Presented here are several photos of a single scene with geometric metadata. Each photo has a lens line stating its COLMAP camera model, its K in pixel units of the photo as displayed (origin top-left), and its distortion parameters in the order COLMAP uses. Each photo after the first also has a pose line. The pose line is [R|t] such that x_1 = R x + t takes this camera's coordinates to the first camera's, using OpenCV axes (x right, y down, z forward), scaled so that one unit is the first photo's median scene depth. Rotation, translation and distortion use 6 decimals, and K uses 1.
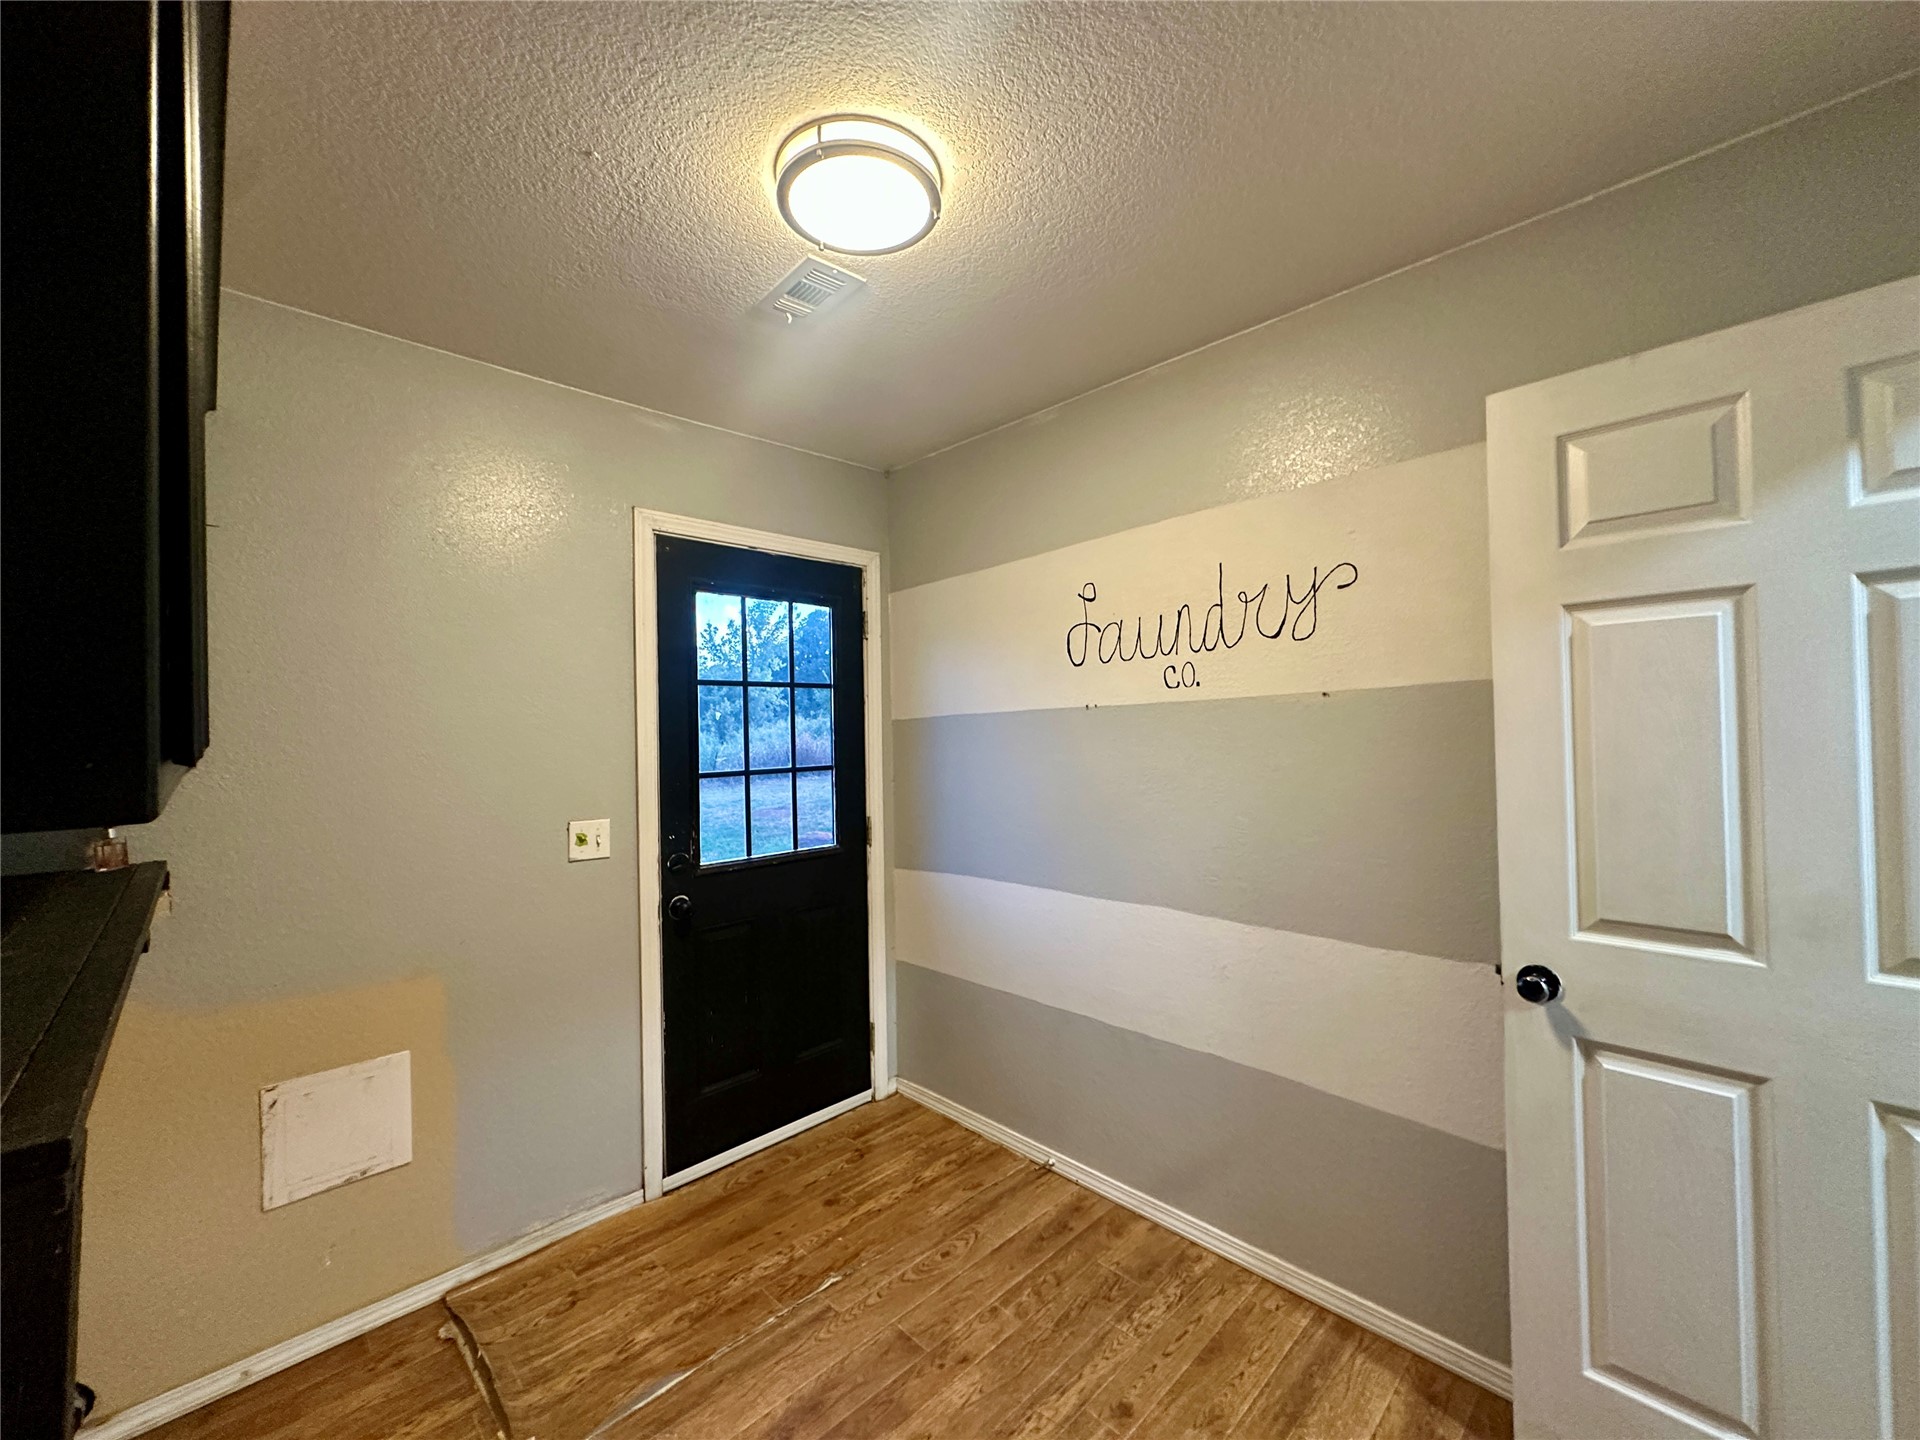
lens RADIAL K [[769.2, 0, 940.2], [0, 769.2, 730.8], [0, 0, 1]] dist [-0.002119, 0.001095]
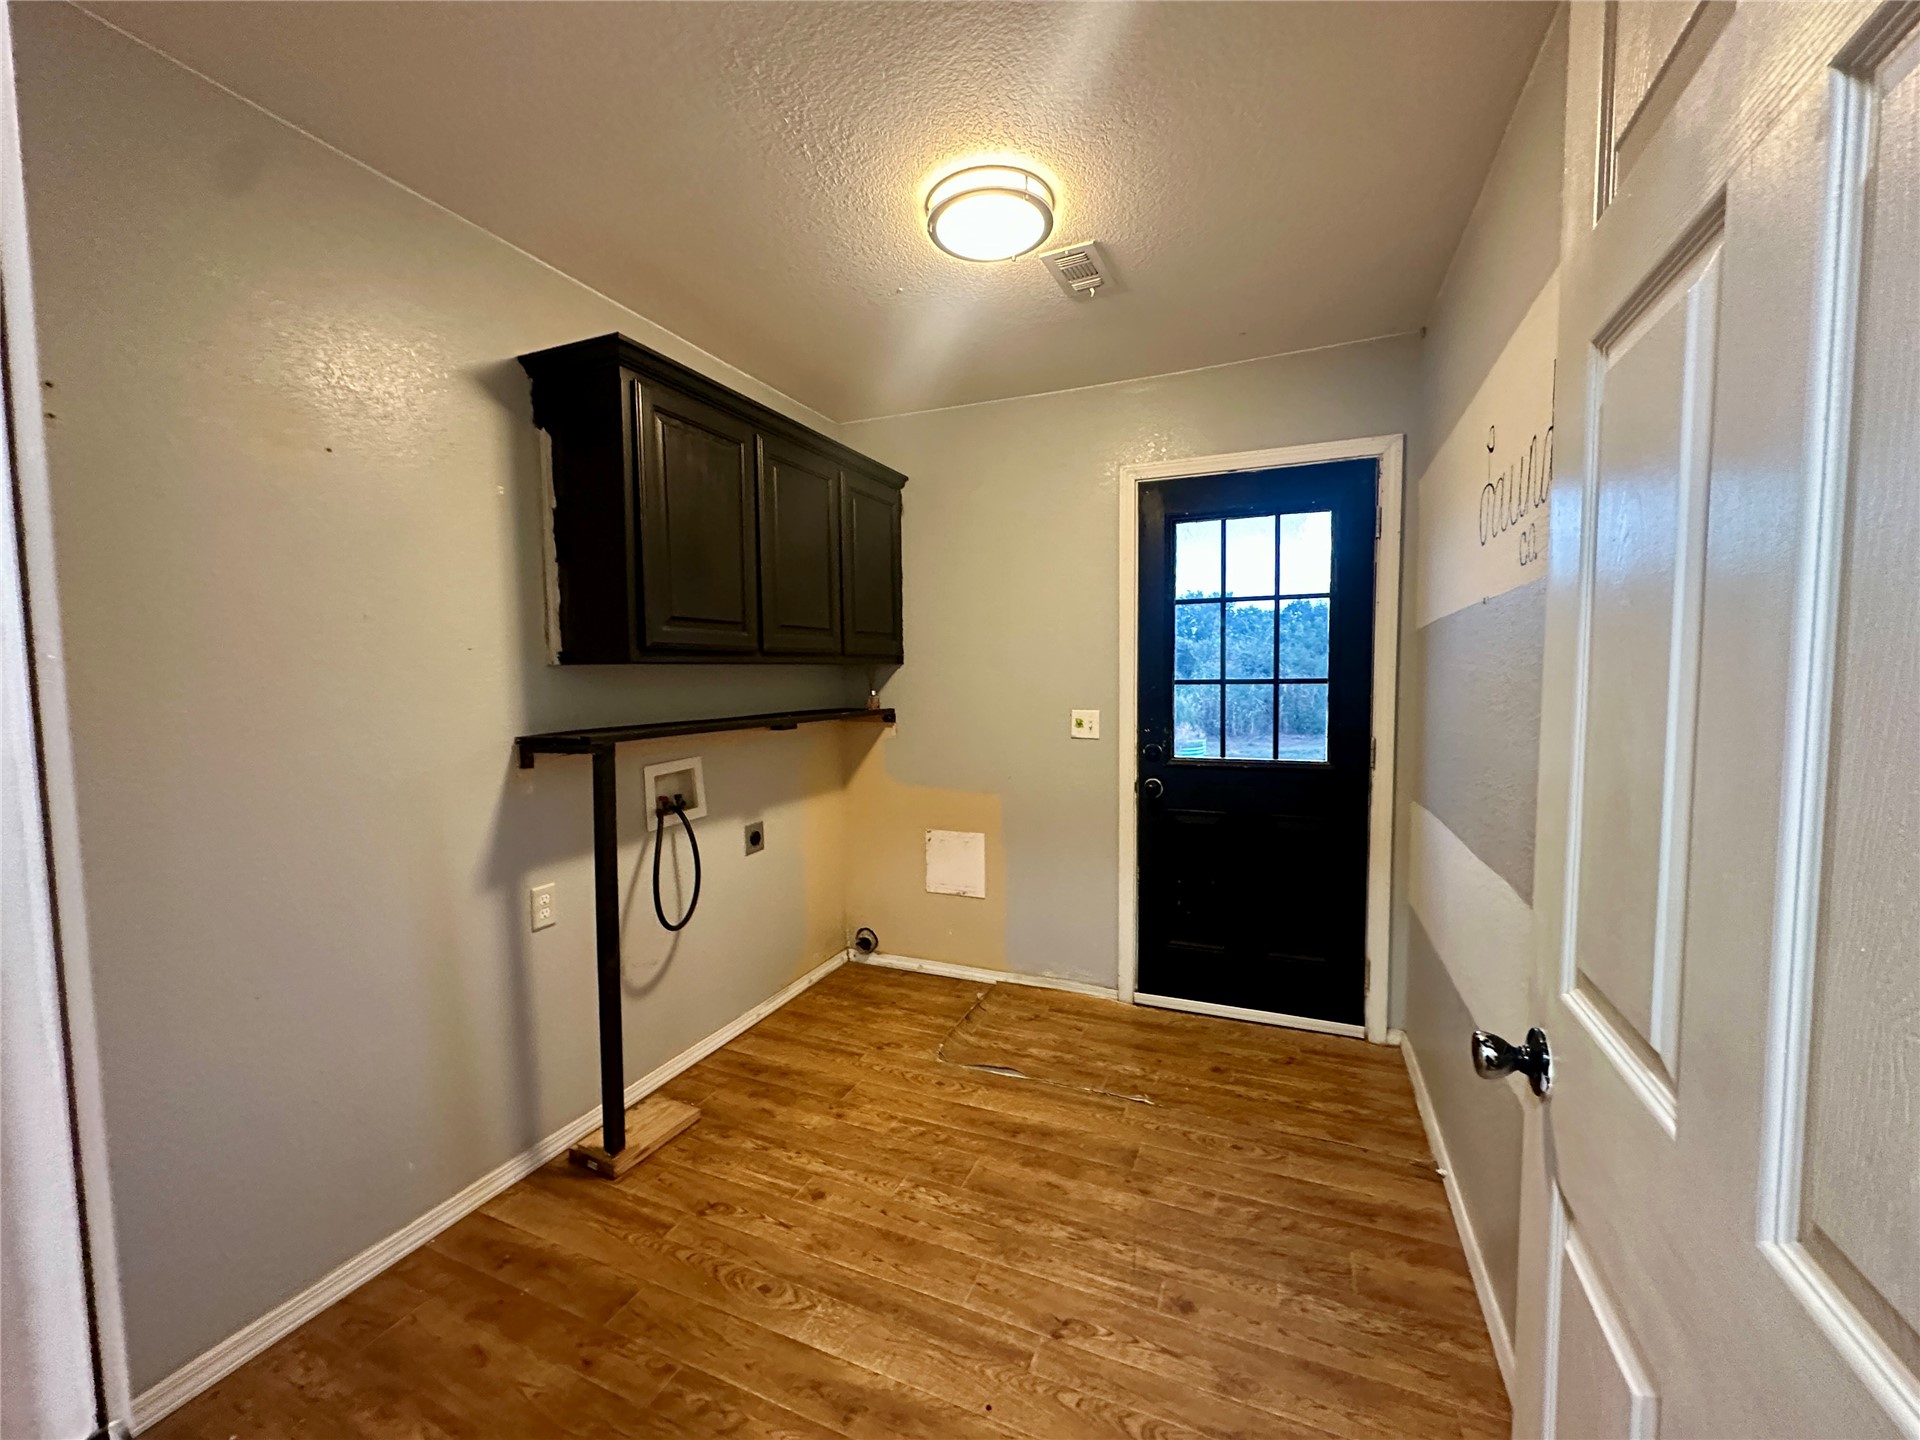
lens RADIAL K [[769.2, 0, 959.7], [0, 769.2, 726.9], [0, 0, 1]] dist [-0.002119, 0.001095]
pose [[0.389787, 0.087987, -0.916692, 0.709410], [0.004494, 0.995232, 0.097436, 0.011002], [0.920894, -0.042099, 0.387533, 0.256248]]
